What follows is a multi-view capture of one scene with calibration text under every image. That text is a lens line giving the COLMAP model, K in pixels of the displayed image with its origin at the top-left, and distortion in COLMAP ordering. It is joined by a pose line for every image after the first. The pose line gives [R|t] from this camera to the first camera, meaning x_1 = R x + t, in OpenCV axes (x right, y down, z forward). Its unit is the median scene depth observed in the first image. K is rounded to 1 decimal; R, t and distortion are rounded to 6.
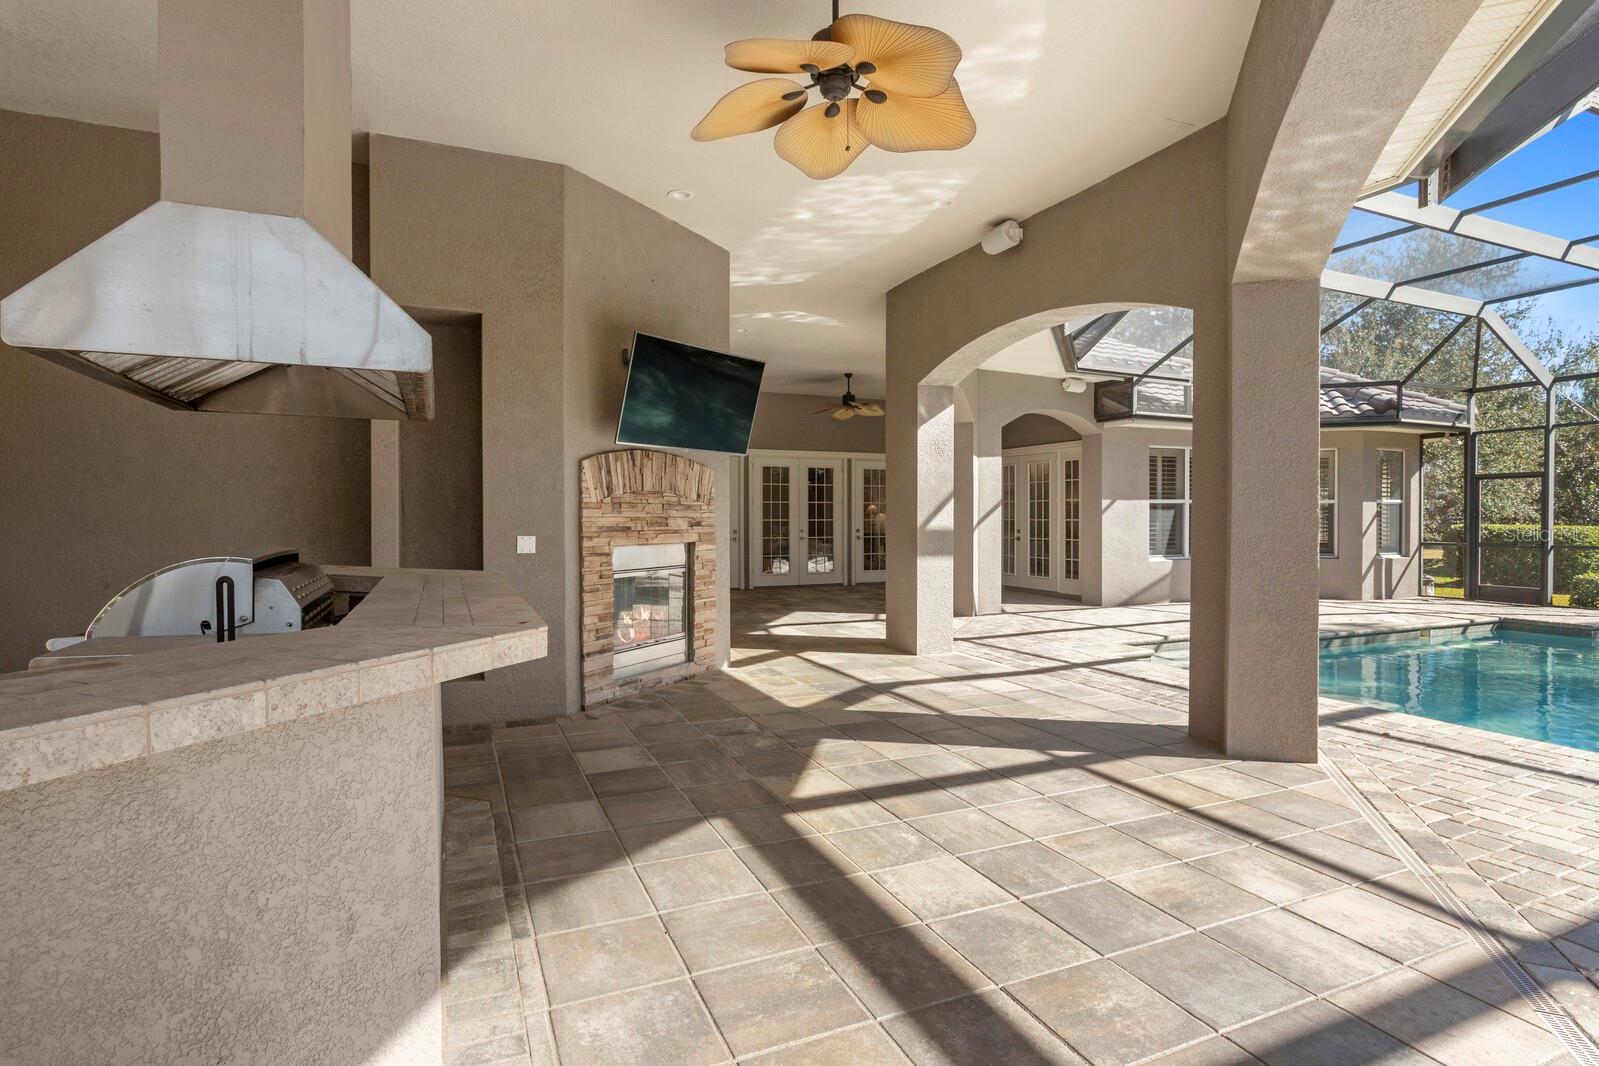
lens RADIAL K [[788.4, 0, 801.0], [0, 788.4, 523.8], [0, 0, 1]] dist [-0.029277, 0.023256]
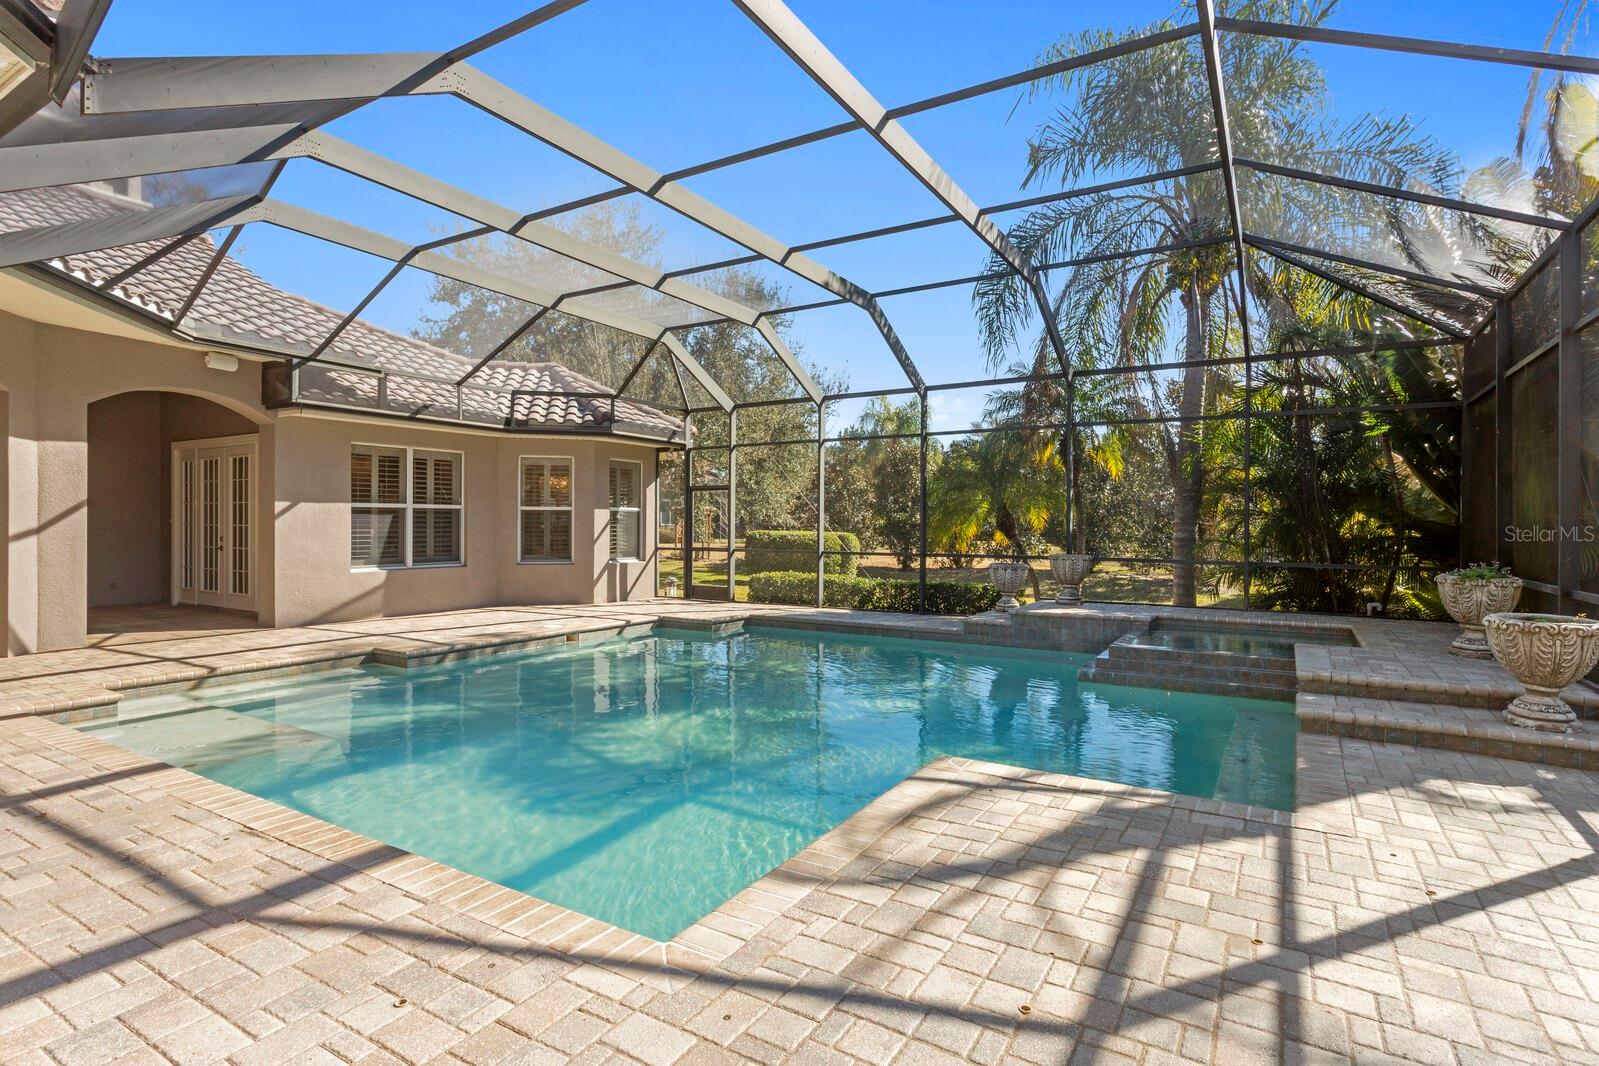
lens RADIAL K [[788.4, 0, 801.0], [0, 788.4, 523.8], [0, 0, 1]] dist [-0.029277, 0.023256]
pose [[0.820958, 0.005052, 0.570966, 0.356564], [-0.001952, 0.999980, -0.006041, -0.002777], [-0.570985, 0.003845, 0.820951, -0.014344]]
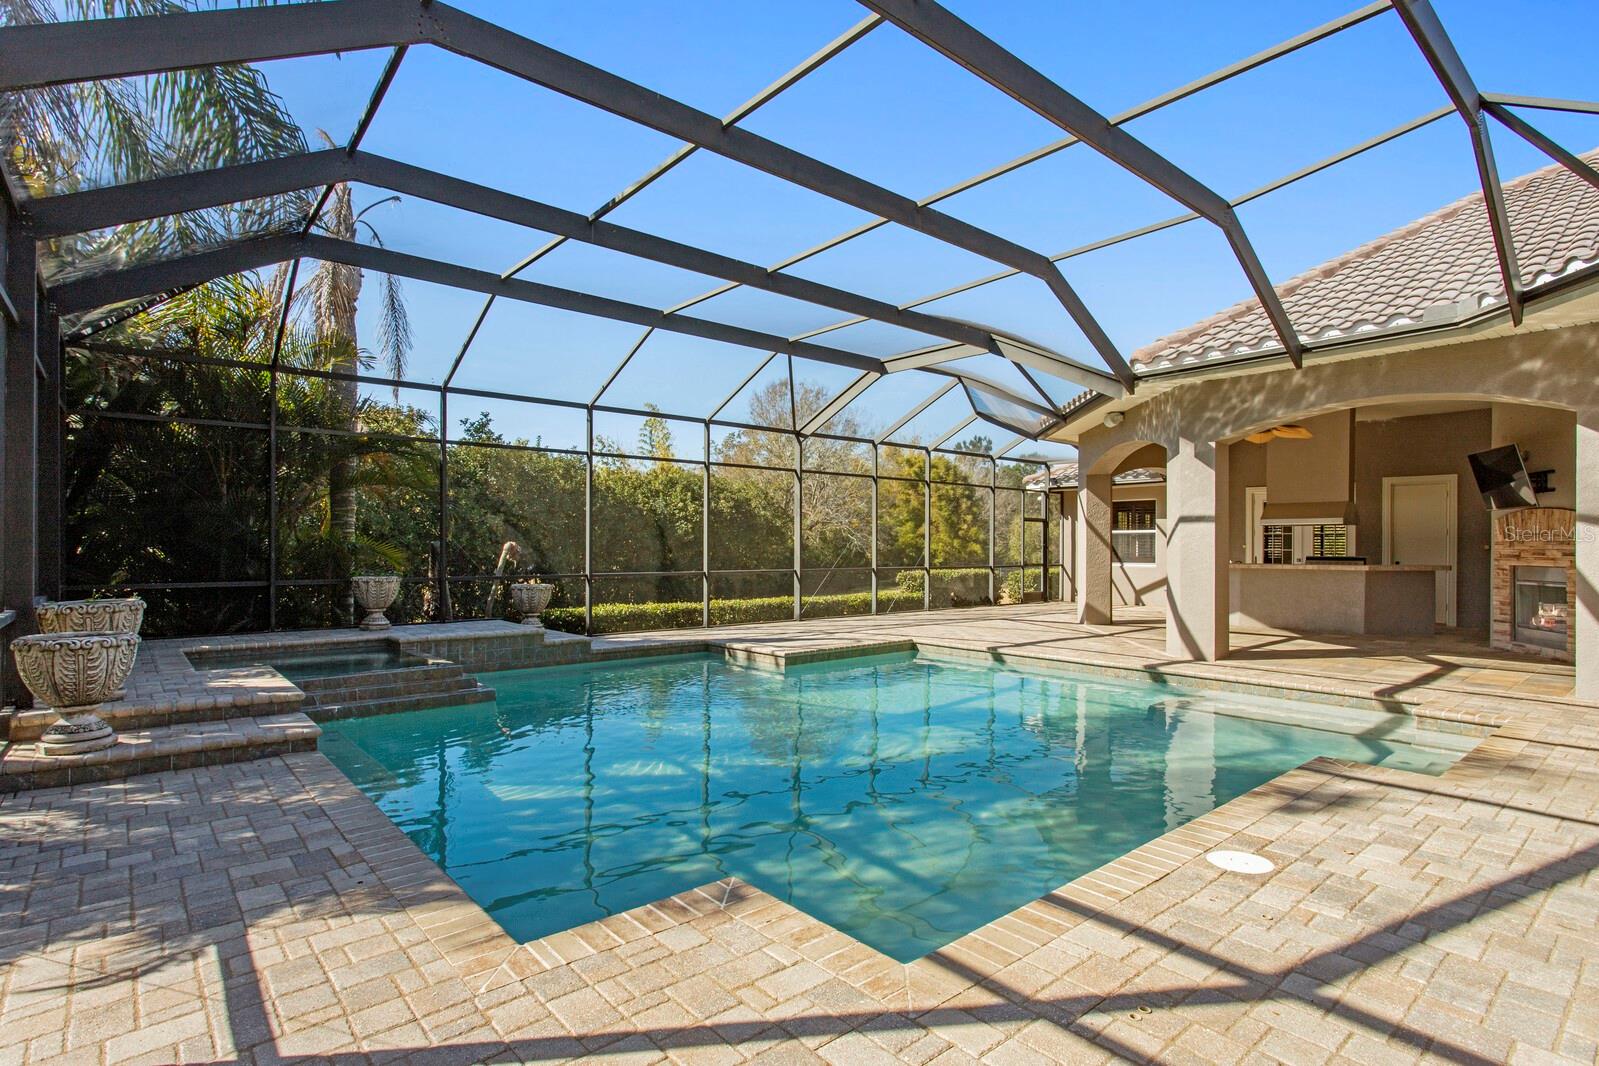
lens RADIAL K [[788.4, 0, 801.0], [0, 788.4, 523.8], [0, 0, 1]] dist [-0.029277, 0.023256]
pose [[-0.959358, -0.012030, -0.281934, 0.842523], [-0.005829, 0.999723, -0.022823, -0.007528], [0.282131, -0.020252, -0.959162, 0.982371]]
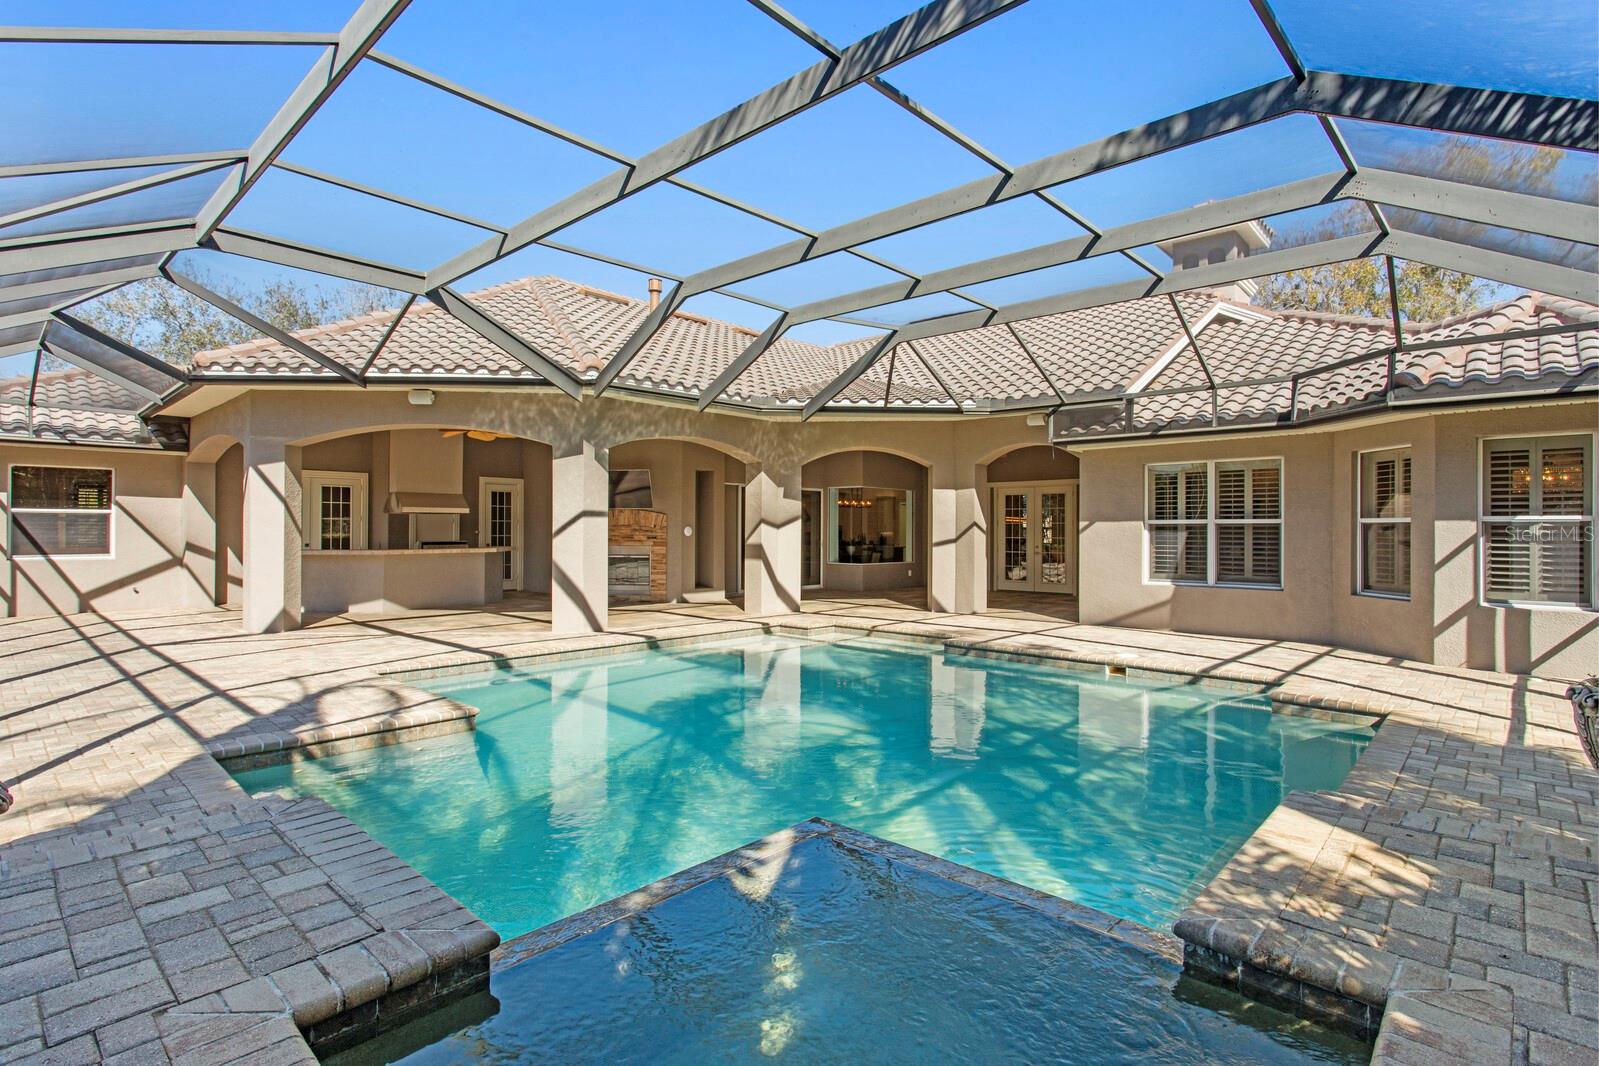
lens RADIAL K [[788.4, 0, 801.0], [0, 788.4, 523.8], [0, 0, 1]] dist [-0.029277, 0.023256]
pose [[0.389200, -0.006202, -0.921133, 1.169061], [-0.011409, 0.999868, -0.011553, -0.011041], [0.921083, 0.015005, 0.389077, 0.237220]]
